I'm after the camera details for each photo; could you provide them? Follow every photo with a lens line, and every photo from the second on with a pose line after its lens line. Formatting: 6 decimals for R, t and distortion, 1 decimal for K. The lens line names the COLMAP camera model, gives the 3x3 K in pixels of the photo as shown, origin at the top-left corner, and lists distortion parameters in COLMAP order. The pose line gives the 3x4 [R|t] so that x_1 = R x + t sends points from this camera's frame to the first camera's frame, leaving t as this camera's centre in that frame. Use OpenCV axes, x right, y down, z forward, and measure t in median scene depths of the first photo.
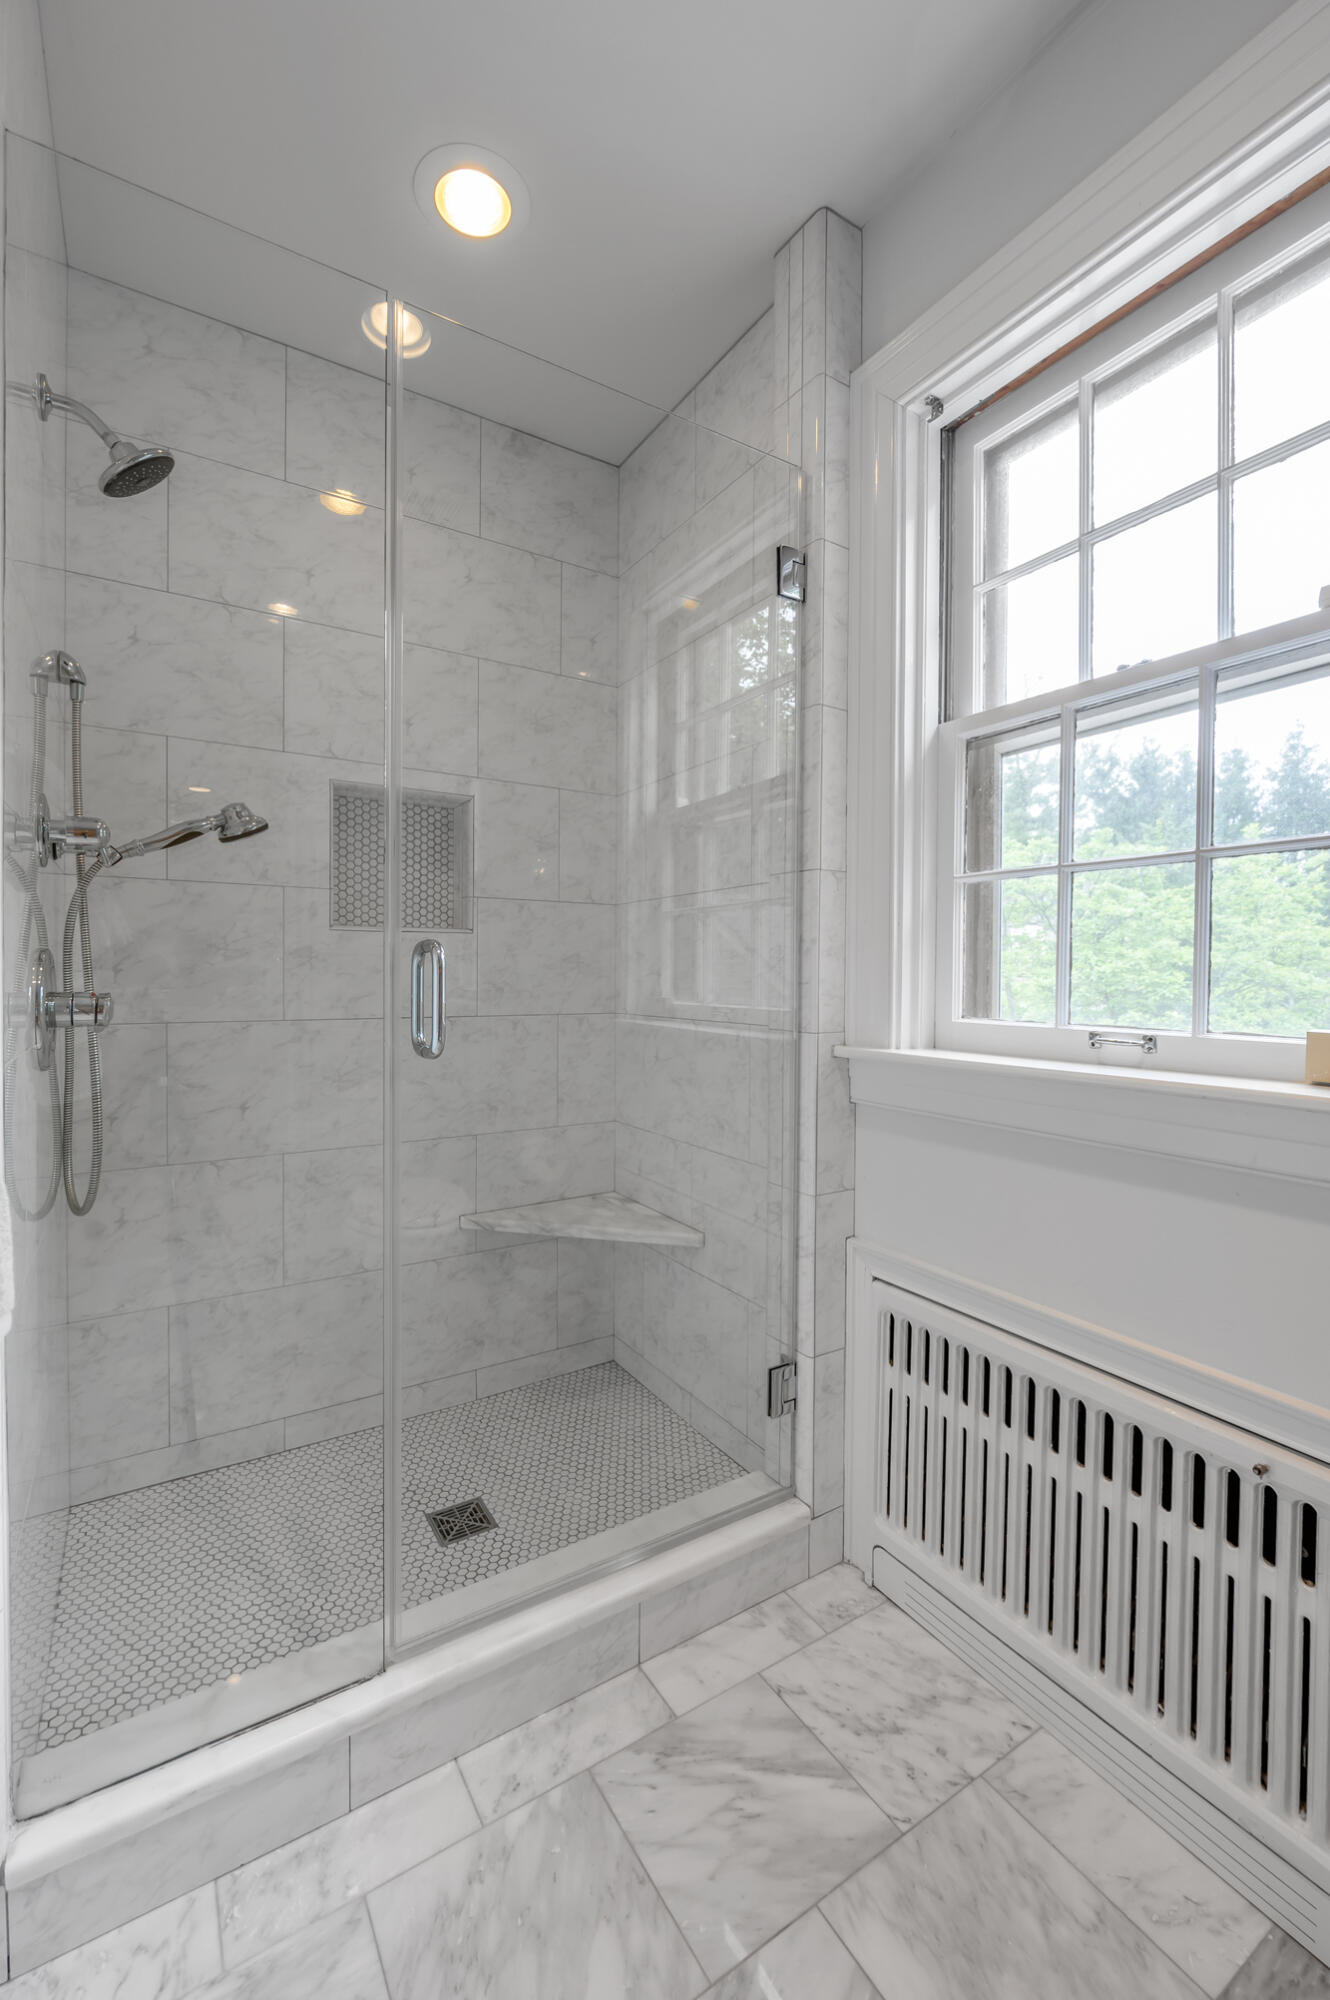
lens RADIAL K [[850.7, 0, 659.4], [0, 850.7, 988.5], [0, 0, 1]] dist [-0.009474, 0.000151]
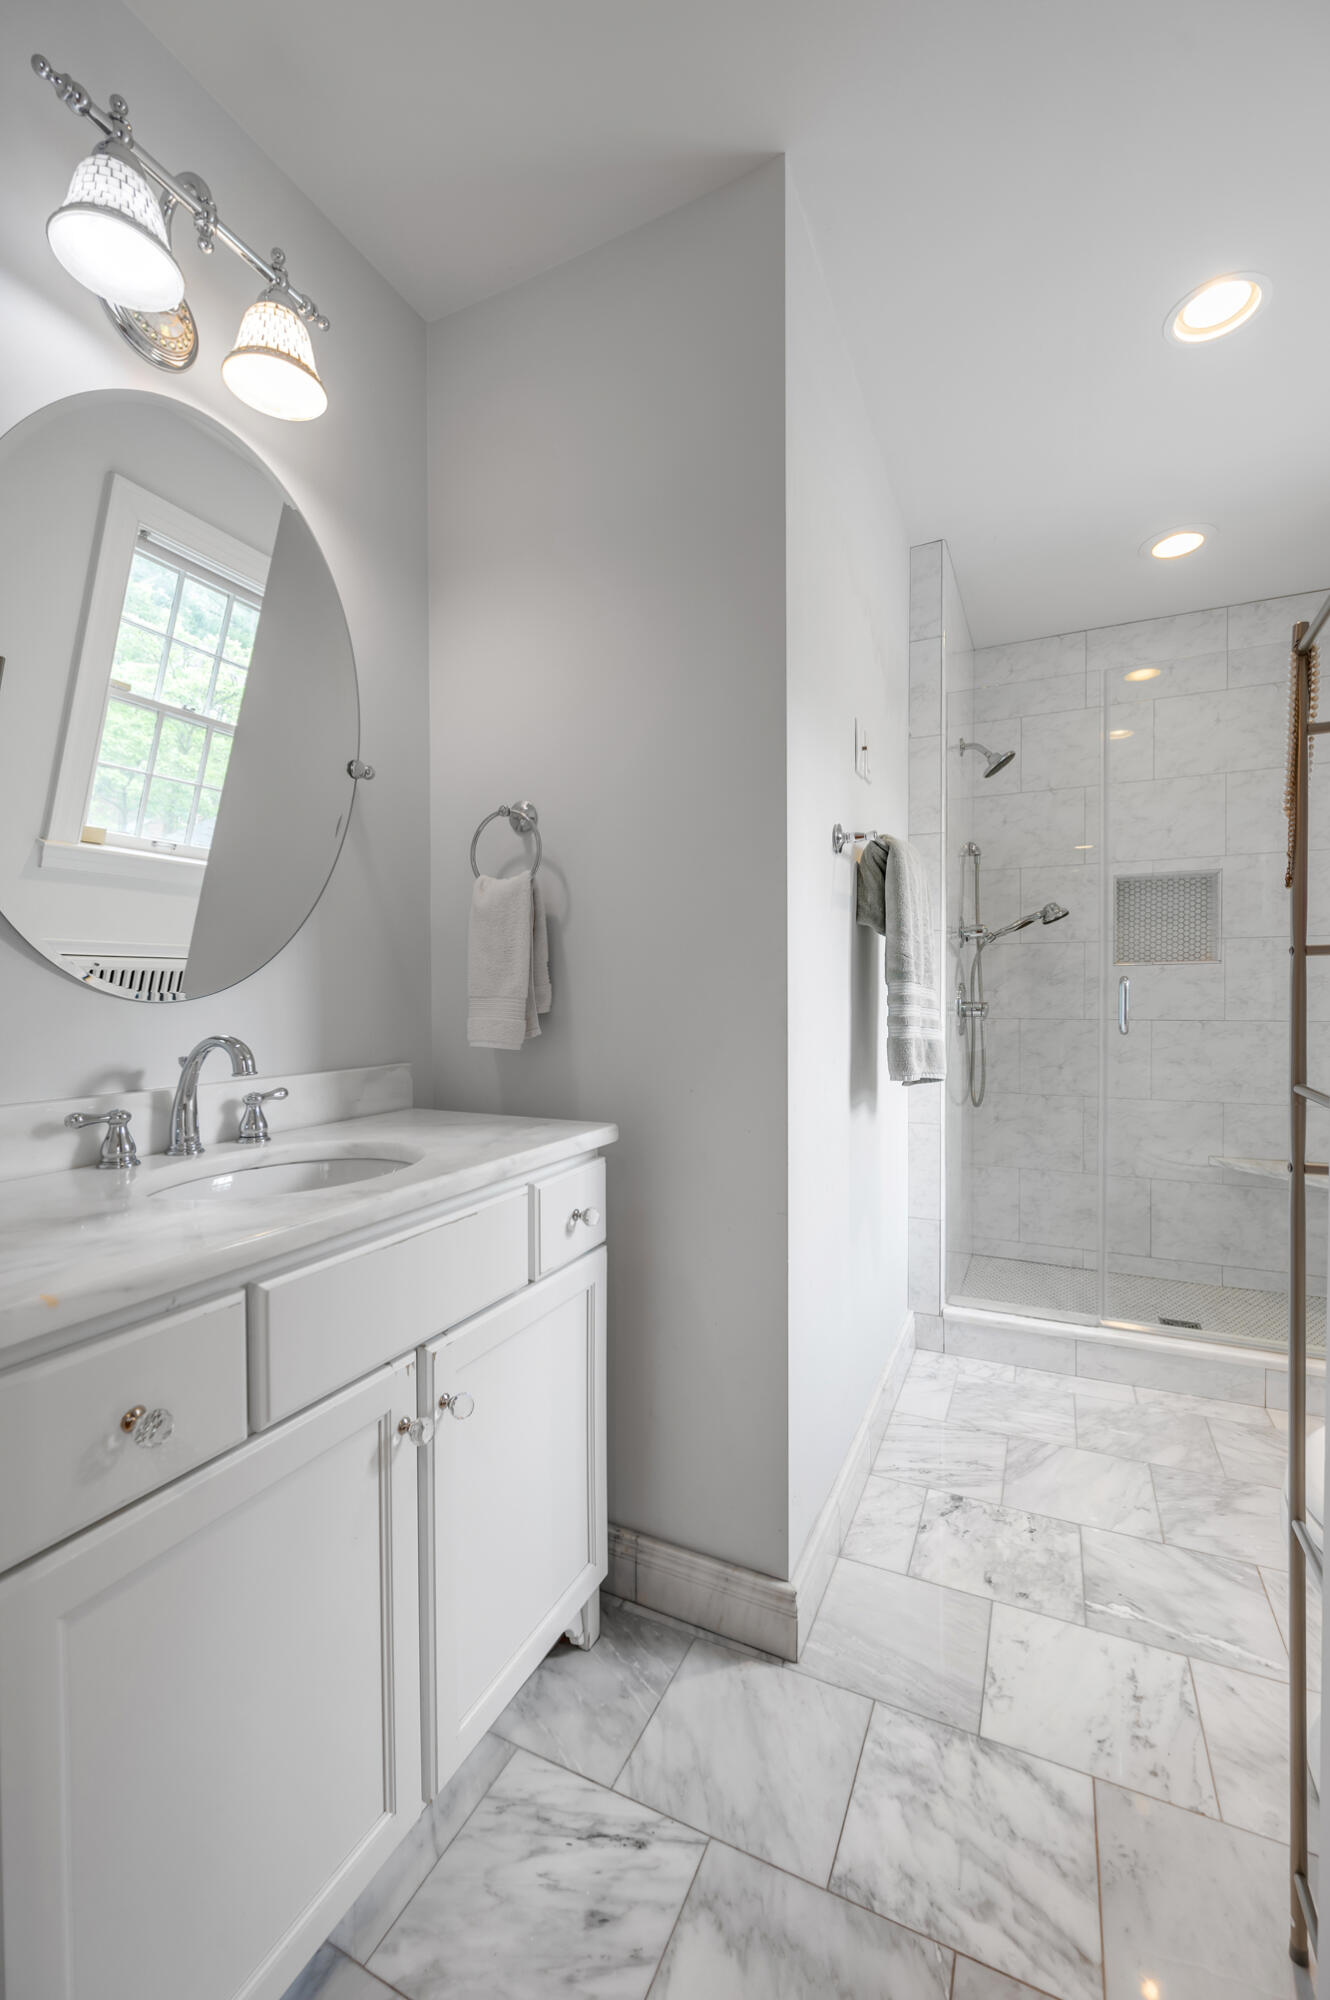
lens RADIAL K [[801.0, 0, 665.0], [0, 801.0, 1000.0], [0, 0, 1]] dist [0.000597, -0.000046]
pose [[0.539716, 0.003039, -0.841841, 0.591664], [-0.005616, 0.999984, 0.000009, 0.003755], [0.841828, 0.004723, 0.539725, -0.754922]]
